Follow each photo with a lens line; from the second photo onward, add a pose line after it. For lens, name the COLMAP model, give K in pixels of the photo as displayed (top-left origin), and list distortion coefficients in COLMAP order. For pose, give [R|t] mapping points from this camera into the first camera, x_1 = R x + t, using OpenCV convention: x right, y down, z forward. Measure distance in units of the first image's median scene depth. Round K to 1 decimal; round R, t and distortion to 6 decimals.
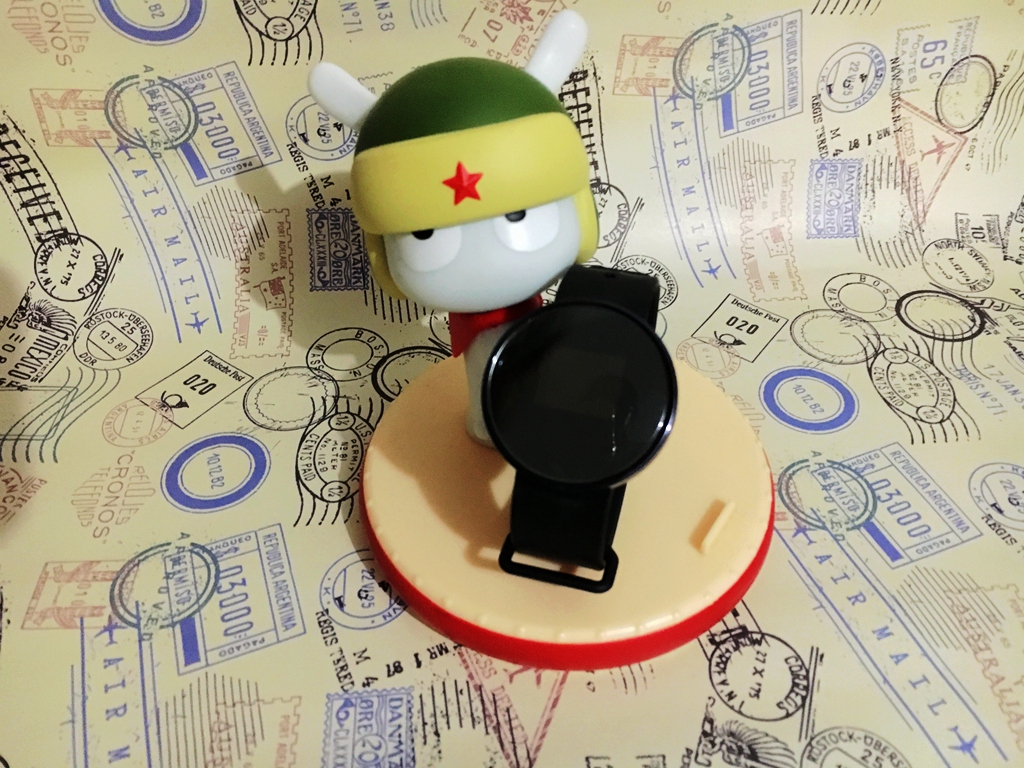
lens RADIAL K [[888.0, 0, 524.4], [0, 888.0, 386.6], [0, 0, 1]] dist [0.029360, -0.018811]
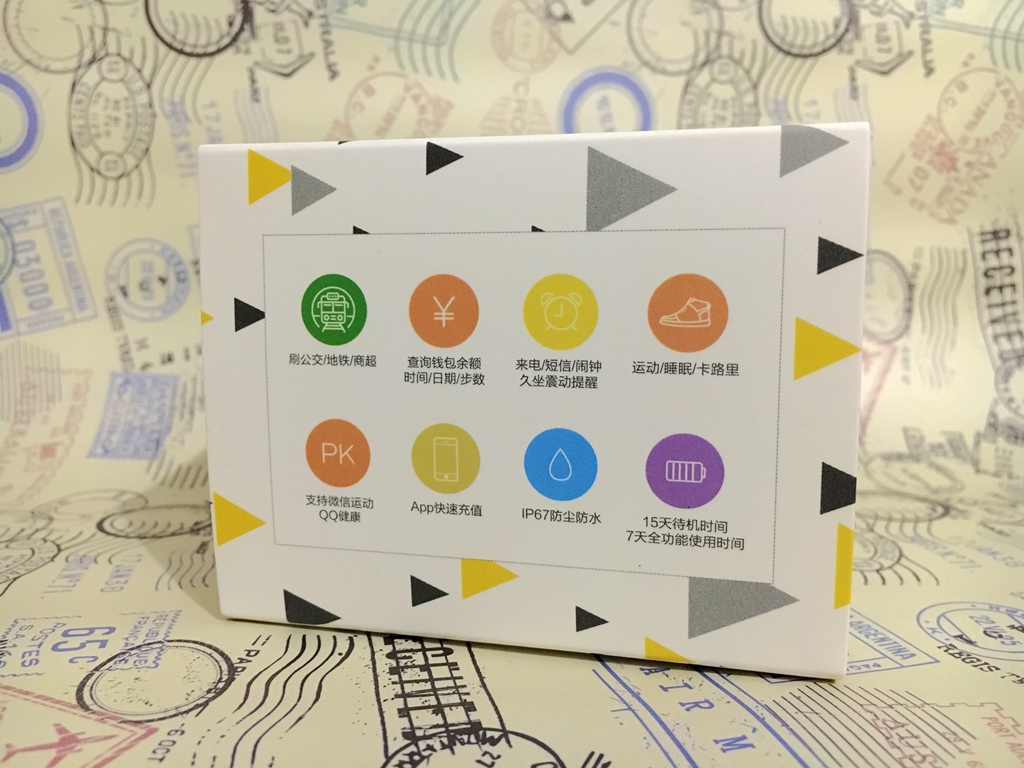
lens RADIAL K [[909.6, 0, 512.6], [0, 909.6, 378.8], [0, 0, 1]] dist [0.064523, -0.148110]
pose [[0.994858, 0.009794, -0.100805, 0.294237], [-0.068659, 0.796915, -0.600177, 0.394566], [0.074455, 0.604012, 0.793489, 0.397032]]
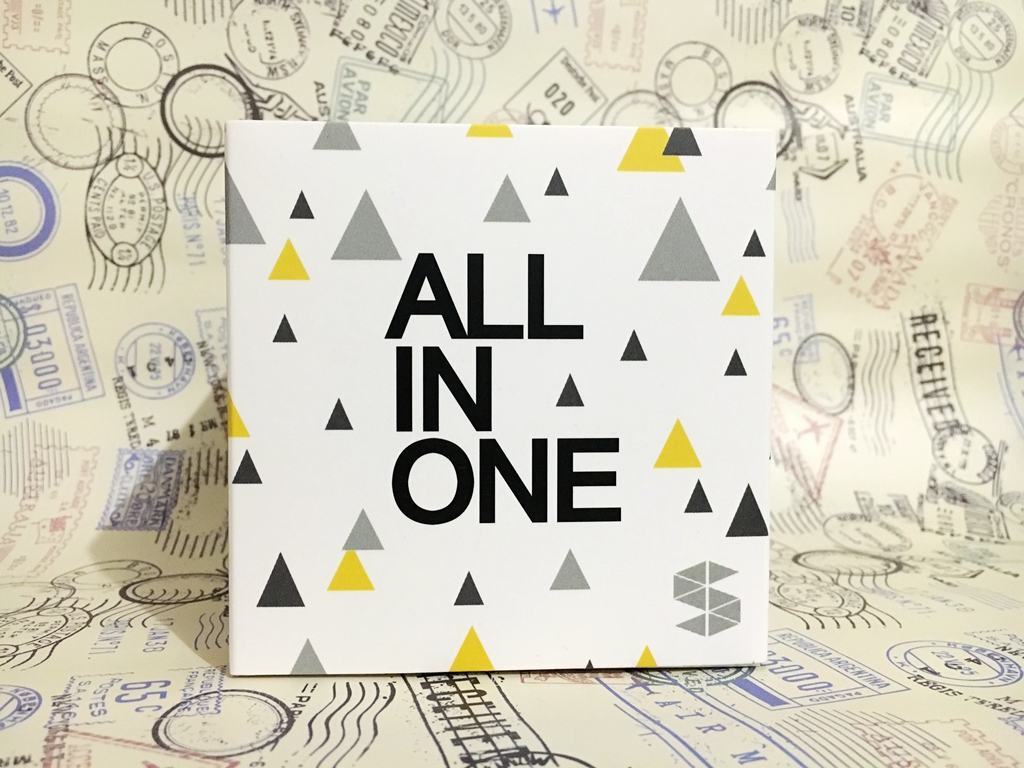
lens RADIAL K [[903.6, 0, 513.3], [0, 903.6, 385.7], [0, 0, 1]] dist [0.004018, -0.001831]
pose [[0.999510, -0.002441, -0.031201, 0.236877], [-0.018906, 0.747396, -0.664110, 0.451003], [0.024941, 0.664374, 0.746984, 0.336137]]
